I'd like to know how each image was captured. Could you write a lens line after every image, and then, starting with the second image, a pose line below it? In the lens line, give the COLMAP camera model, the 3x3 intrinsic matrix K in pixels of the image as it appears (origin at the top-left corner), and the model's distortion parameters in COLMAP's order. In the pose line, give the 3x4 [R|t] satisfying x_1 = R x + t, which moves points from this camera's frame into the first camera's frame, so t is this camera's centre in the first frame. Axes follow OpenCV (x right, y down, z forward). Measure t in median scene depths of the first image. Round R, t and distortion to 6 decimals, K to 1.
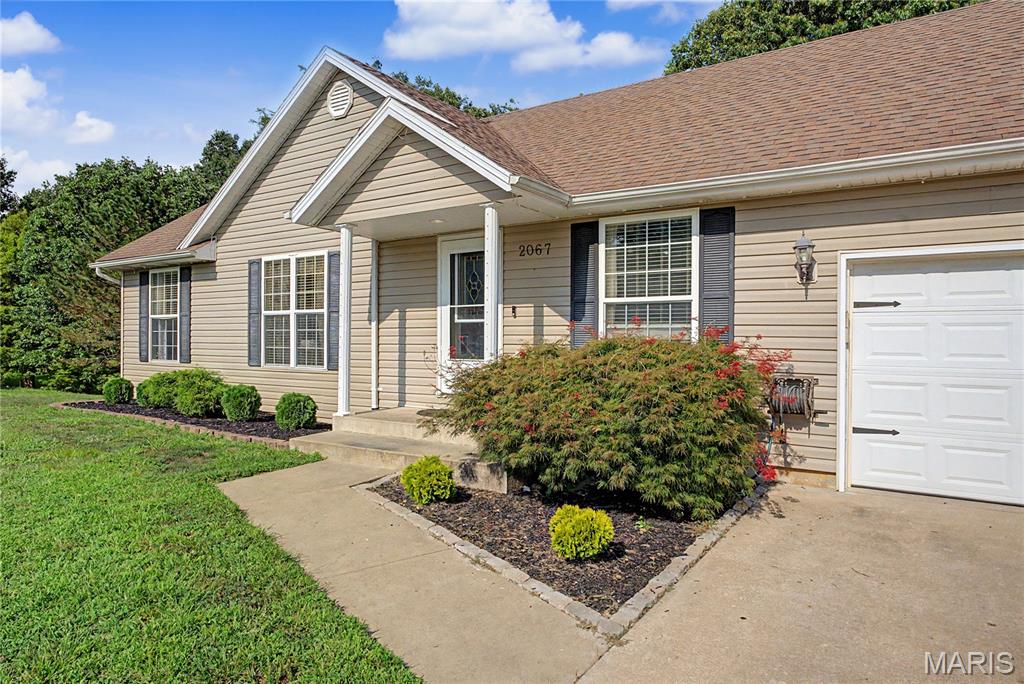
lens RADIAL K [[652.3, 0, 512.8], [0, 652.3, 323.4], [0, 0, 1]] dist [-0.006232, -0.001163]
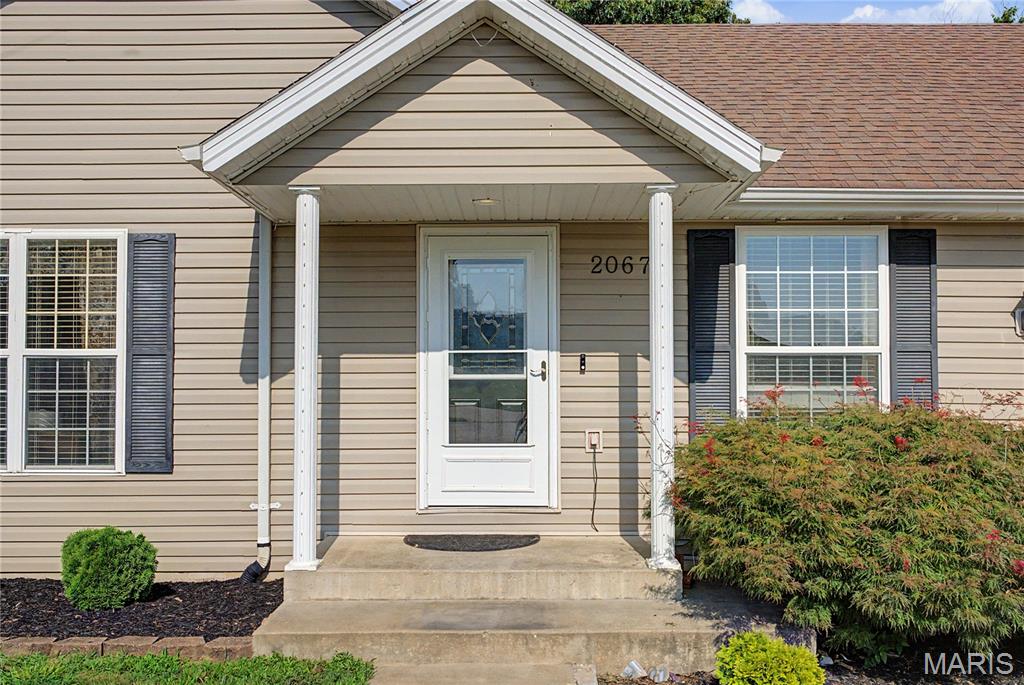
lens RADIAL K [[903.1, 0, 510.4], [0, 903.1, 344.4], [0, 0, 1]] dist [-0.003060, 0.016028]
pose [[0.831428, 0.020190, 0.555266, -0.466459], [-0.009640, 0.999713, -0.021916, -0.014918], [-0.555549, 0.012869, 0.831384, 0.300864]]
